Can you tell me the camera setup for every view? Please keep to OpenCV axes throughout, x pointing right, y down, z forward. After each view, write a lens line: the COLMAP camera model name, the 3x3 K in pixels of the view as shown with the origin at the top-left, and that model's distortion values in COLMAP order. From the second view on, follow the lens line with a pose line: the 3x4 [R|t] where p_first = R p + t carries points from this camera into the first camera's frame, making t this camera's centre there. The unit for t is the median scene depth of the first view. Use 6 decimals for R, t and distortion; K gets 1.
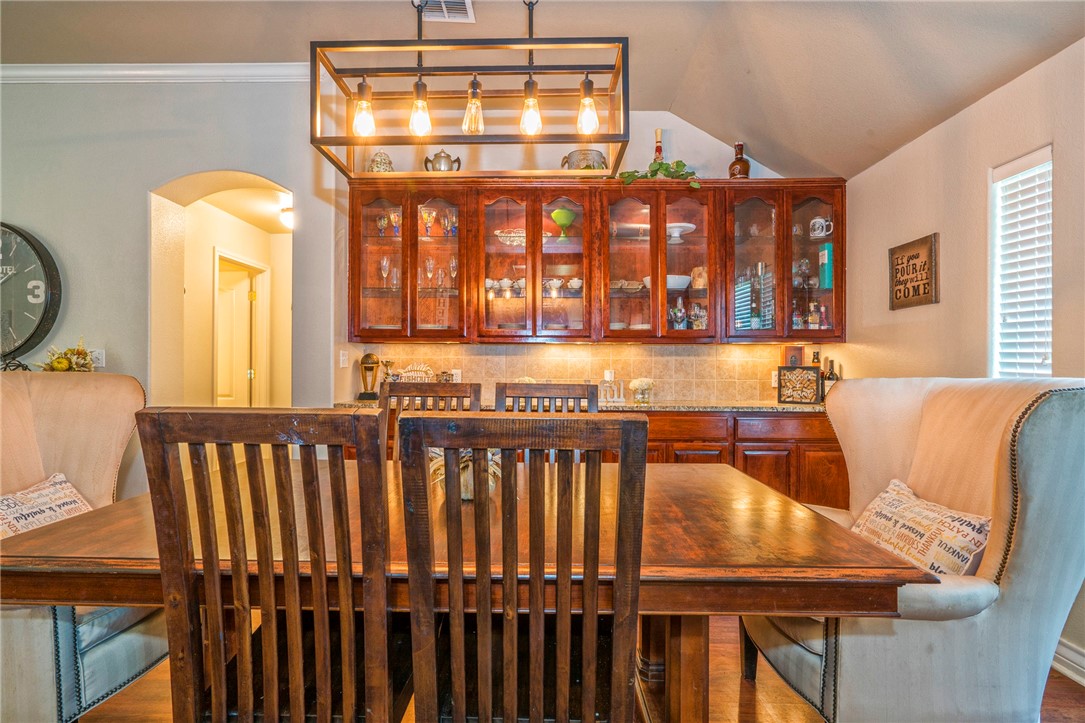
lens RADIAL K [[530.6, 0, 533.5], [0, 530.6, 365.4], [0, 0, 1]] dist [0.004776, 0.000889]
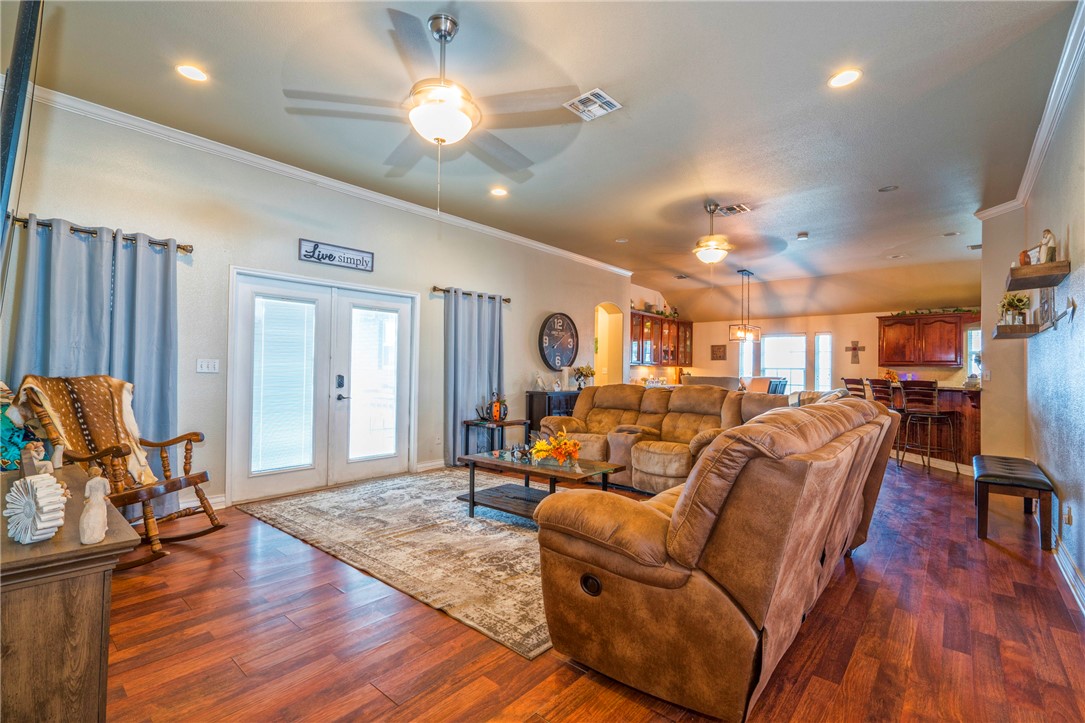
lens RADIAL K [[494.1, 0, 541.0], [0, 494.1, 364.3], [0, 0, 1]] dist [-0.005943, 0.005339]
pose [[0.637133, 0.015311, 0.770602, -2.655087], [-0.014925, 0.999860, -0.007526, -0.020782], [-0.770610, -0.006707, 0.637272, -0.347905]]
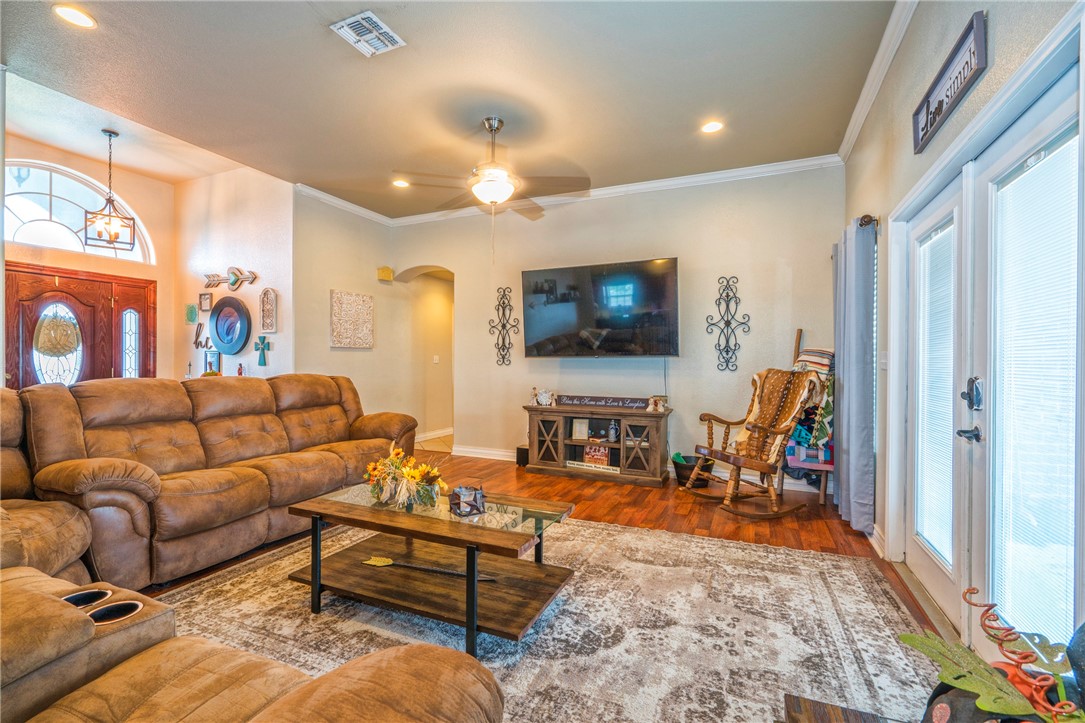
lens RADIAL K [[494.1, 0, 536.0], [0, 494.1, 361.0], [0, 0, 1]] dist [-0.005943, 0.005339]
pose [[-0.398390, -0.007020, -0.917189, -1.230497], [-0.004789, 0.999973, -0.005573, -0.005143], [0.917204, 0.002172, -0.398412, 0.762172]]
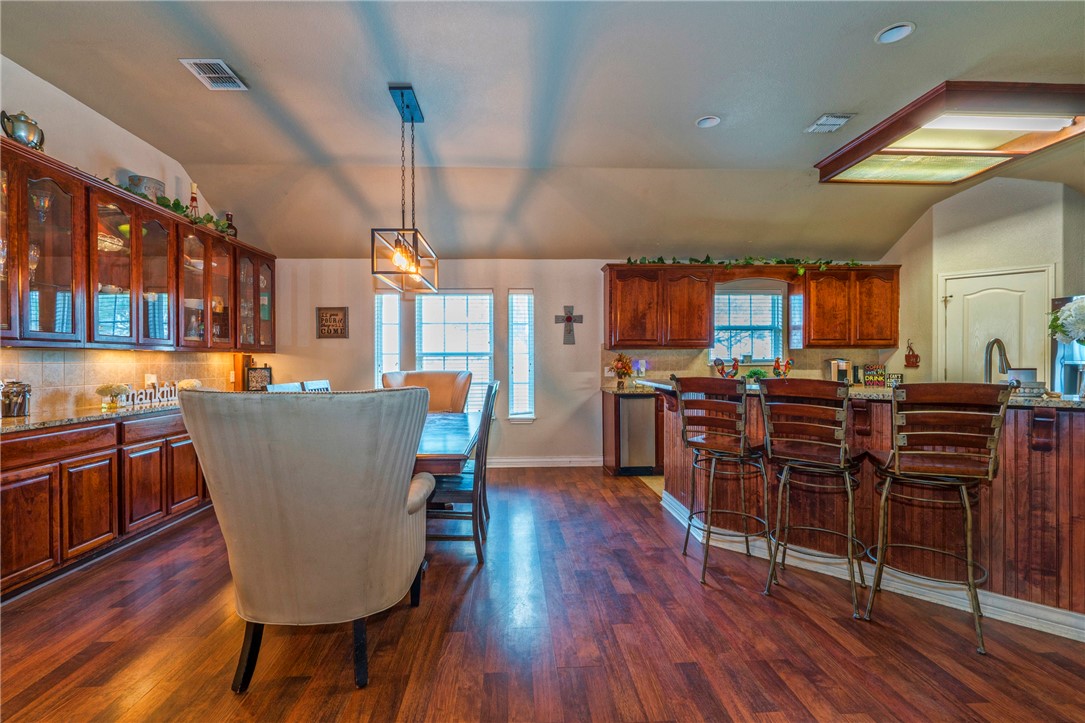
lens RADIAL K [[494.1, 0, 536.1], [0, 494.1, 363.9], [0, 0, 1]] dist [-0.005943, 0.005339]
pose [[-0.061283, -0.011268, 0.998057, -1.044419], [0.000557, 0.999936, 0.011323, -0.025210], [-0.998120, 0.001249, -0.061272, 0.262110]]
